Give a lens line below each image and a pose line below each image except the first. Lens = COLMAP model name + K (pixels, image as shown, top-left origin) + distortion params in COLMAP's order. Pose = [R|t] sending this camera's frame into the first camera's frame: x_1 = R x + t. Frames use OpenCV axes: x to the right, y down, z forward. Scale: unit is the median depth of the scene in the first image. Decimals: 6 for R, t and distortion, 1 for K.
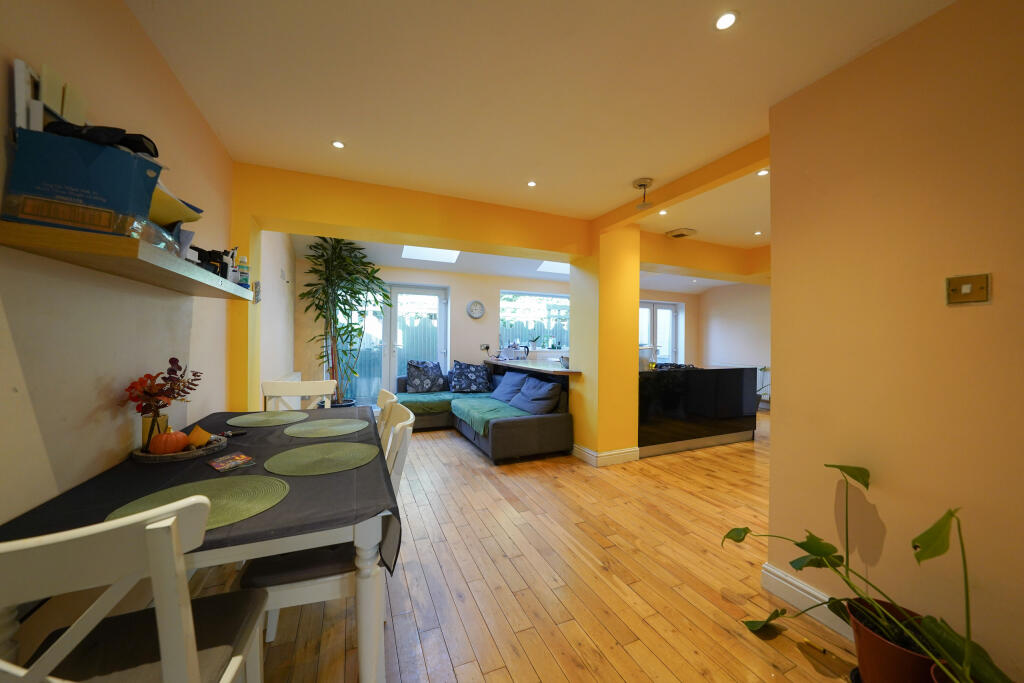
lens RADIAL K [[361.0, 0, 512.5], [0, 361.0, 339.5], [0, 0, 1]] dist [-0.024753, 0.005602]
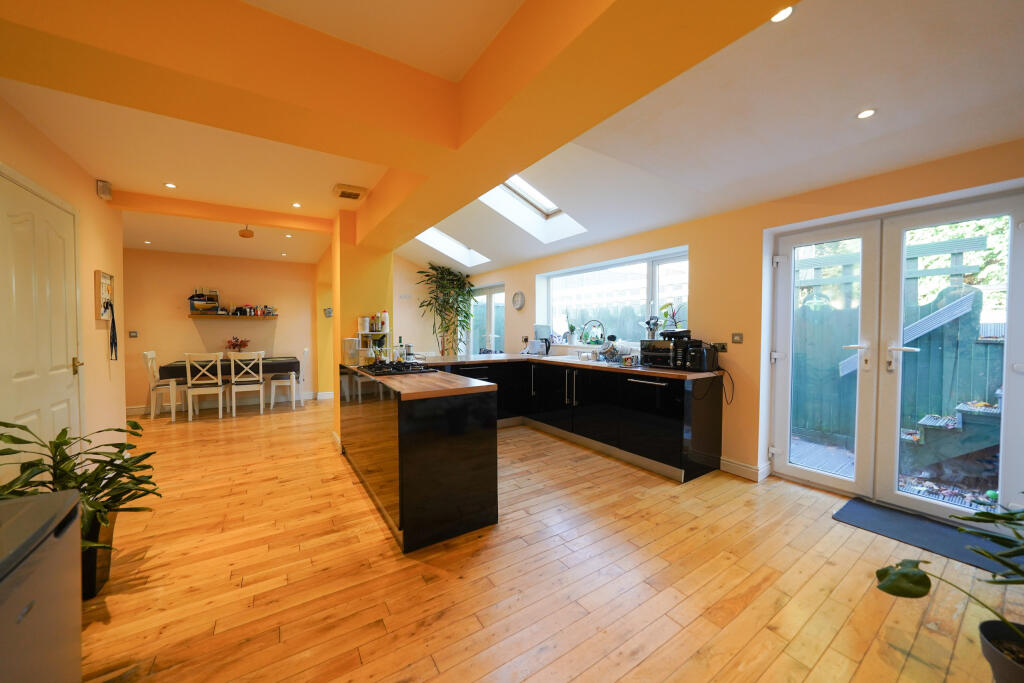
lens RADIAL K [[363.9, 0, 503.0], [0, 363.9, 338.7], [0, 0, 1]] dist [-0.022866, 0.000093]
pose [[0.156447, 0.014936, -0.987573, 1.670175], [0.003673, 0.999870, 0.015704, 0.010497], [0.987680, -0.006084, 0.156372, 1.552409]]
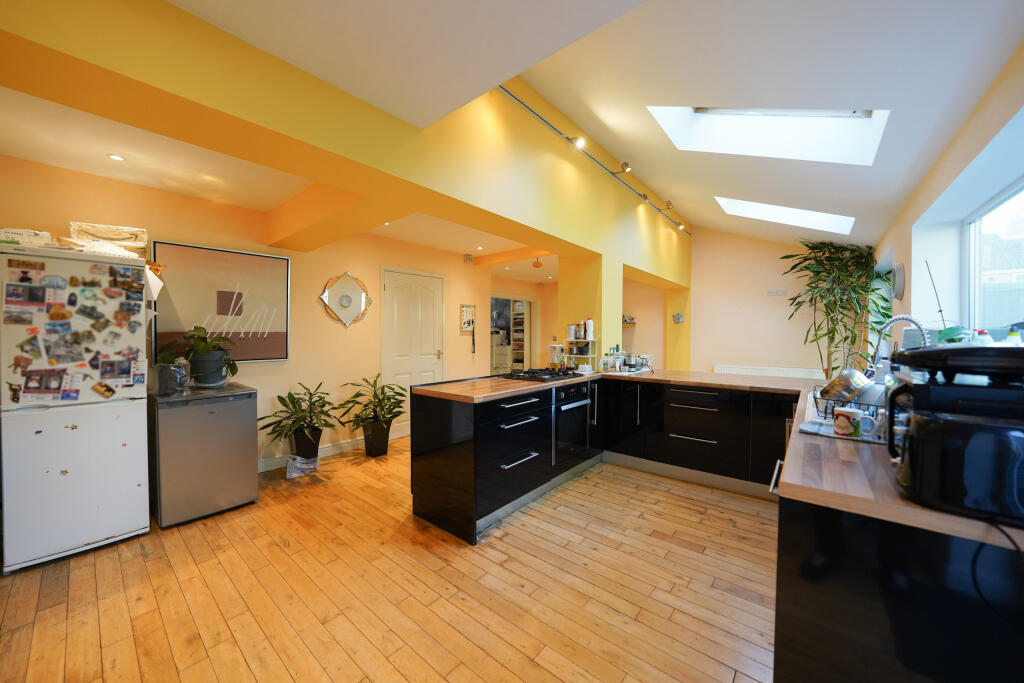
lens RADIAL K [[363.9, 0, 503.0], [0, 363.9, 338.7], [0, 0, 1]] dist [-0.022866, 0.000093]
pose [[-0.898834, -0.003872, -0.438273, 1.193789], [-0.008379, 0.999930, 0.008350, -0.004851], [0.438210, 0.011177, -0.898803, 2.304610]]
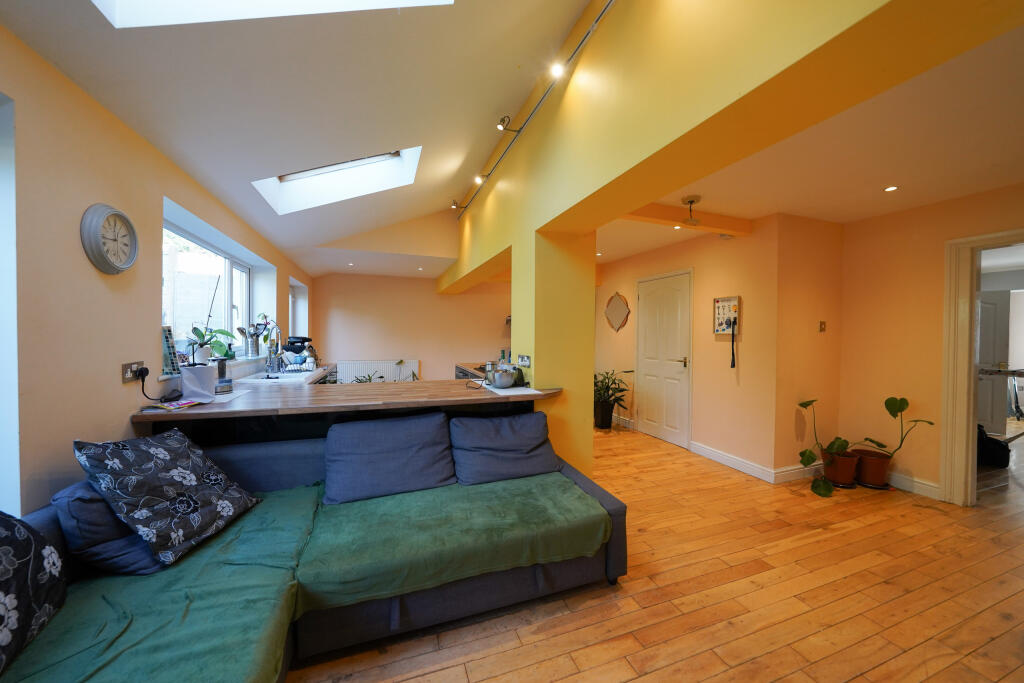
lens RADIAL K [[361.0, 0, 512.5], [0, 361.0, 339.5], [0, 0, 1]] dist [-0.024753, 0.005602]
pose [[0.064969, -0.024840, 0.997578, -0.668521], [-0.013507, 0.999577, 0.025770, -0.031138], [-0.997796, -0.015148, 0.064606, 1.297307]]
